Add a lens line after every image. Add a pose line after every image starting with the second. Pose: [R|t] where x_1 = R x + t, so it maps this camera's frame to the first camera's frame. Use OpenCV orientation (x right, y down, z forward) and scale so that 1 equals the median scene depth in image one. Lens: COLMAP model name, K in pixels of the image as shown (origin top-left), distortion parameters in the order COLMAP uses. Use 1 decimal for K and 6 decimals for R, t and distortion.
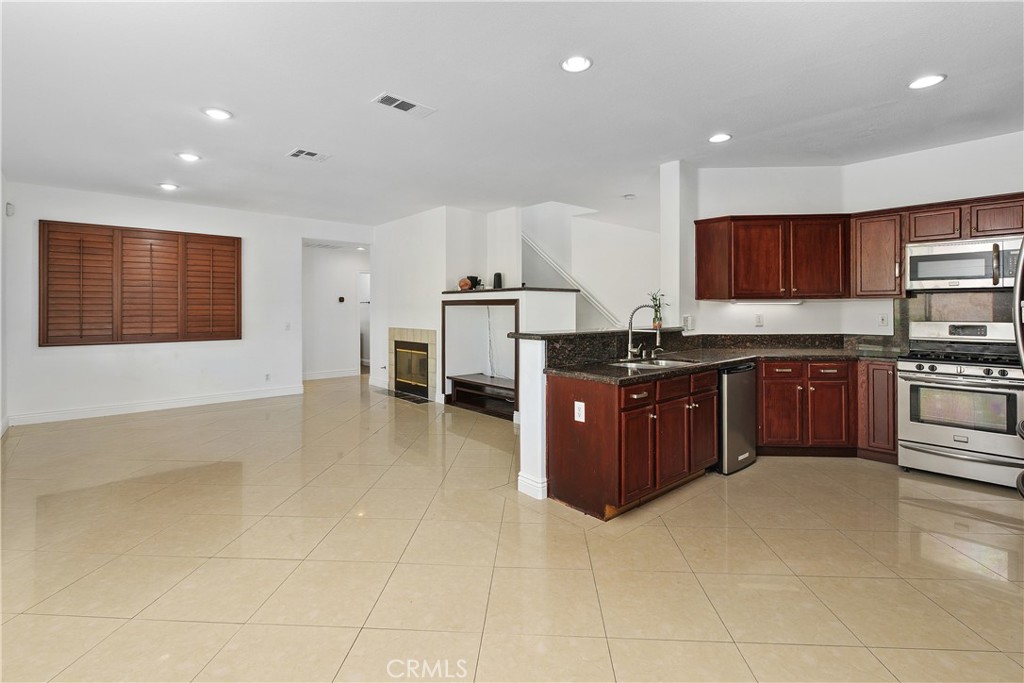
lens RADIAL K [[474.4, 0, 509.0], [0, 474.4, 308.6], [0, 0, 1]] dist [0.005217, -0.002235]
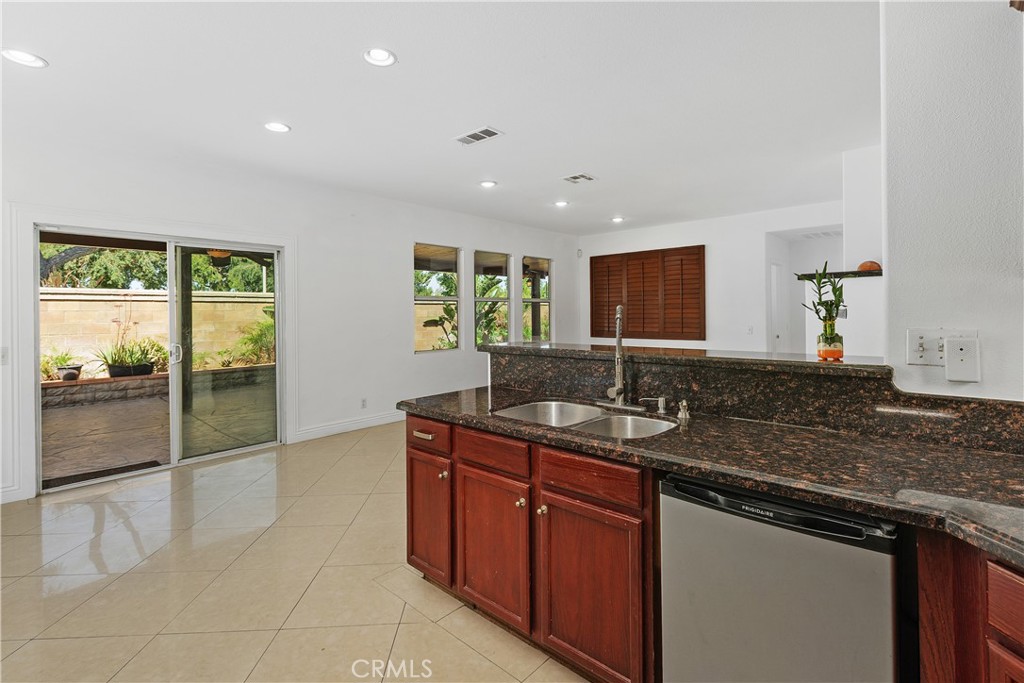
lens RADIAL K [[474.4, 0, 522.7], [0, 474.4, 316.2], [0, 0, 1]] dist [0.005217, -0.002235]
pose [[0.113629, 0.004599, -0.993513, 0.559198], [0.011126, 0.999921, 0.005901, -0.001256], [0.993461, -0.011724, 0.113569, 0.587756]]
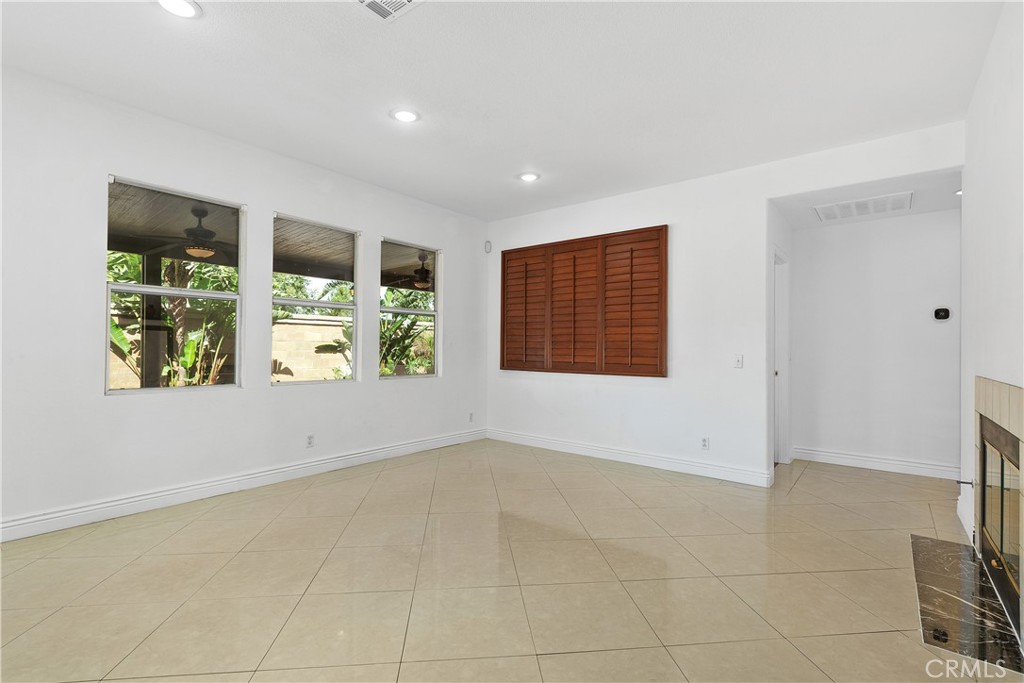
lens RADIAL K [[474.4, 0, 510.5], [0, 474.4, 343.8], [0, 0, 1]] dist [0.005217, -0.002235]
pose [[0.153954, -0.005831, -0.988061, 0.073488], [-0.010104, 0.999921, -0.007476, 0.030109], [0.988026, 0.011134, 0.153883, 0.849395]]
